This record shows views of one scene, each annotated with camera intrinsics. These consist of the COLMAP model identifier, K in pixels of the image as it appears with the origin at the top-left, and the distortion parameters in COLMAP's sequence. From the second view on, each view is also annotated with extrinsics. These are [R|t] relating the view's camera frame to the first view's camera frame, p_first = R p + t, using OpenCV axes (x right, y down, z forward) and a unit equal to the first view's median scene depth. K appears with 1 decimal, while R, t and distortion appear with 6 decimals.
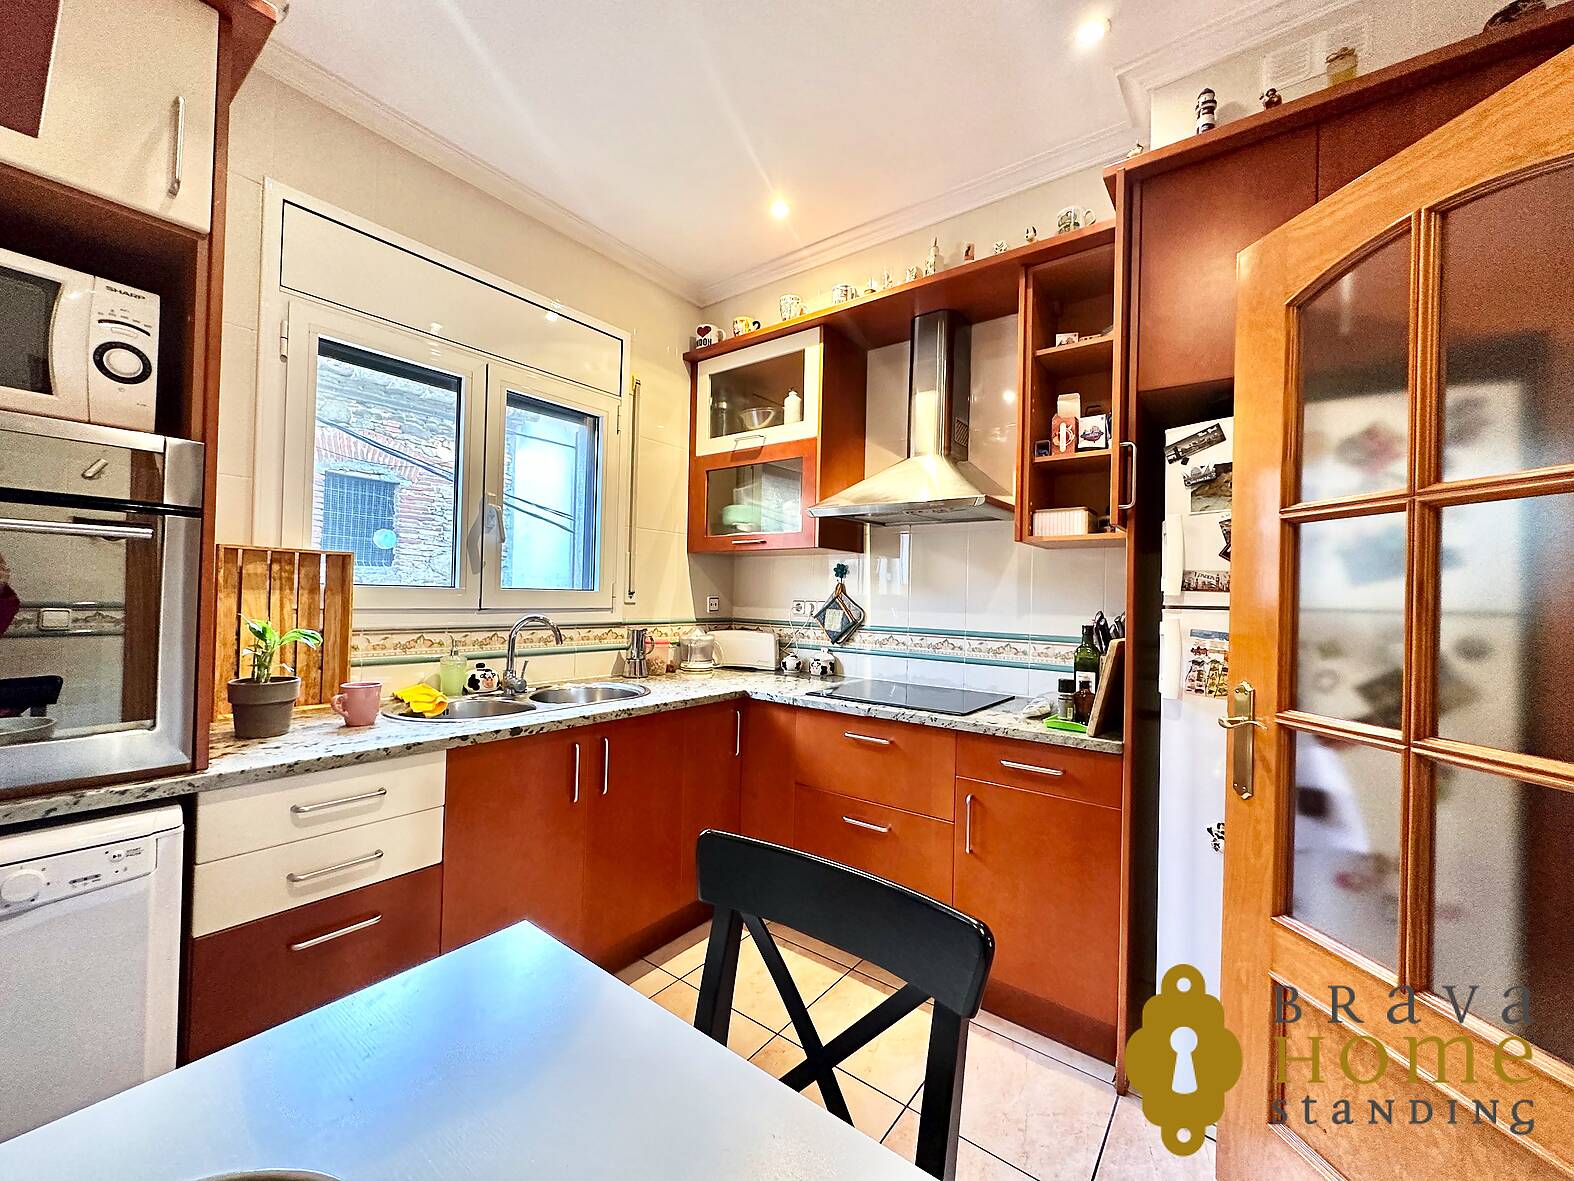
lens RADIAL K [[623.1, 0, 782.9], [0, 623.1, 590.9], [0, 0, 1]] dist [-0.002750, 0.000178]
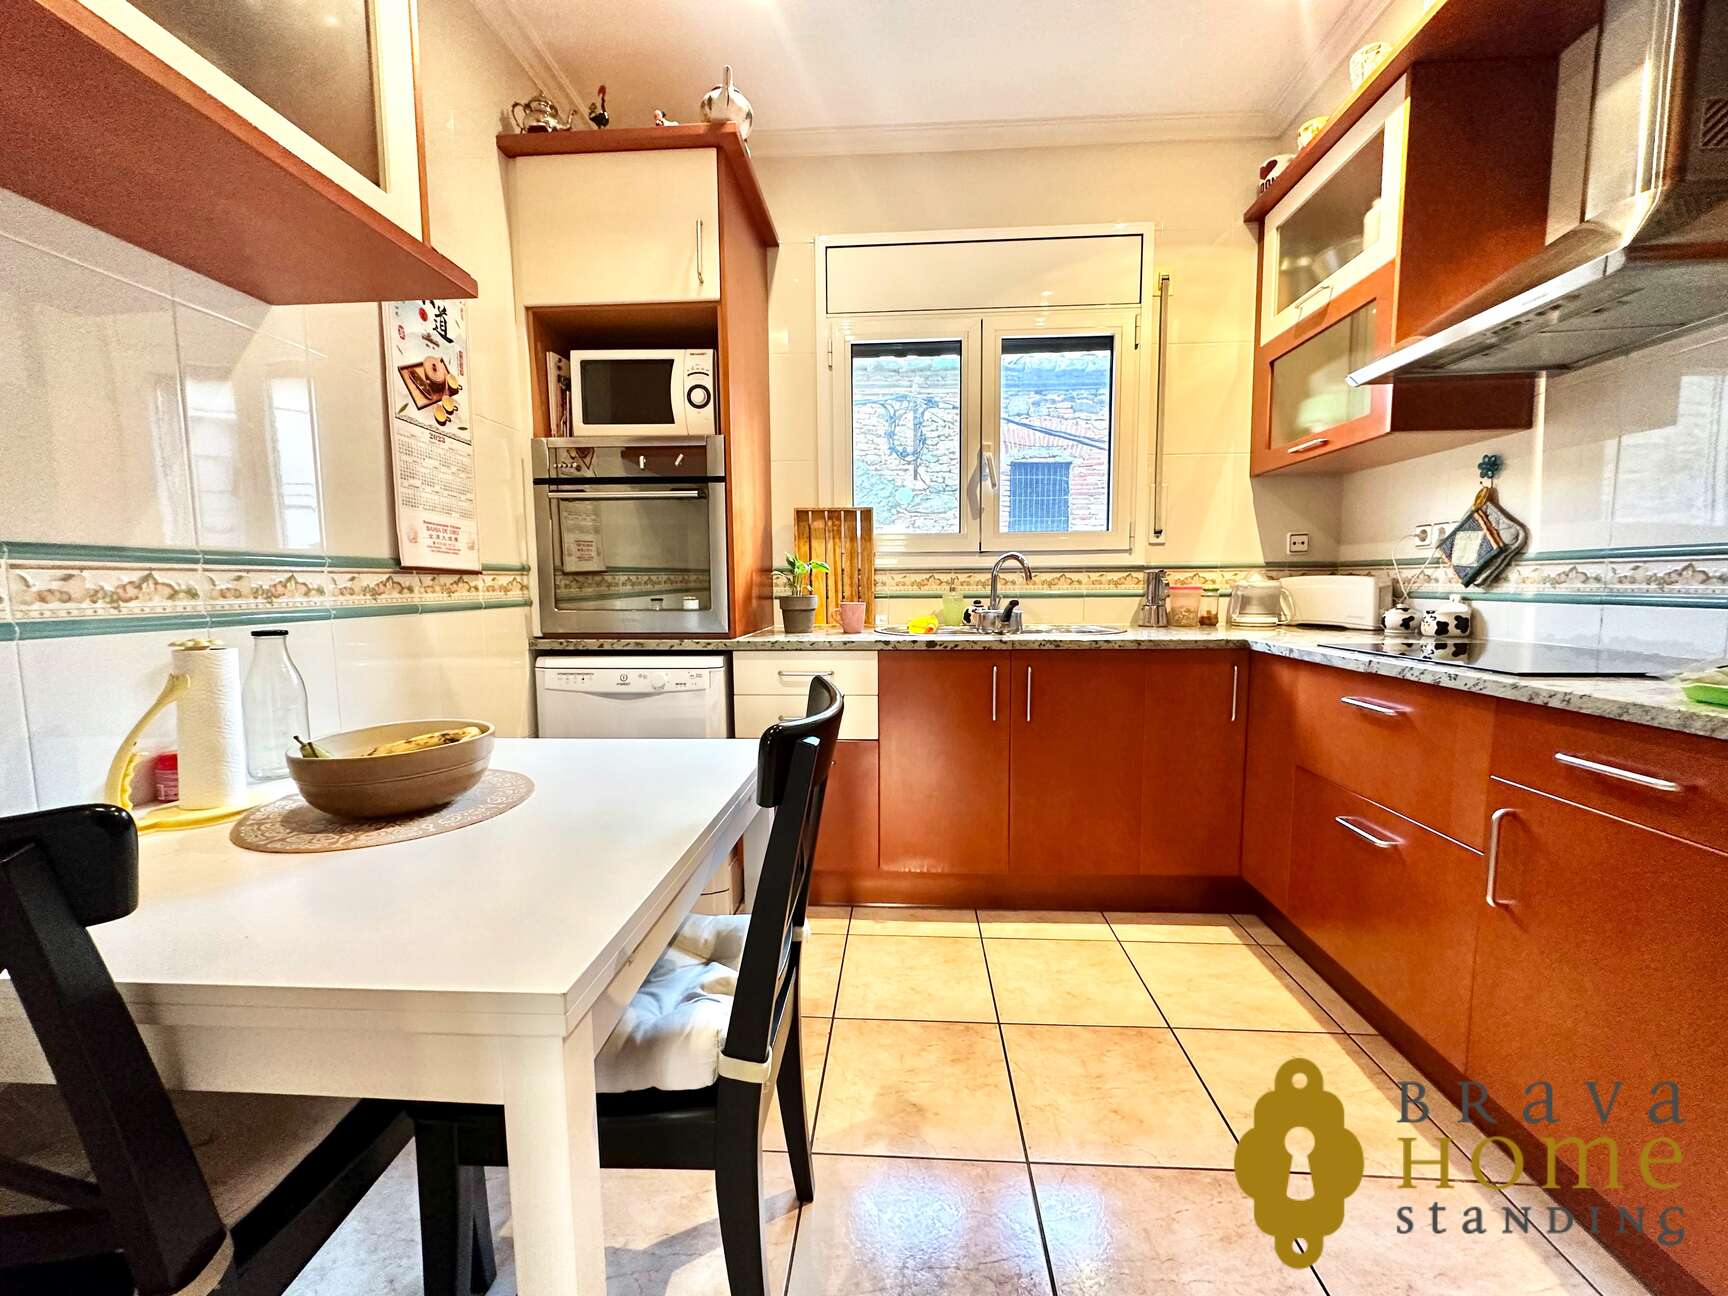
lens RADIAL K [[684.0, 0, 860.5], [0, 684.0, 645.6], [0, 0, 1]] dist [-0.002750, 0.000178]
pose [[0.556943, 0.048056, -0.829159, 0.319820], [0.028006, 0.996670, 0.076576, 0.075820], [0.830078, -0.065870, 0.553743, 0.116045]]
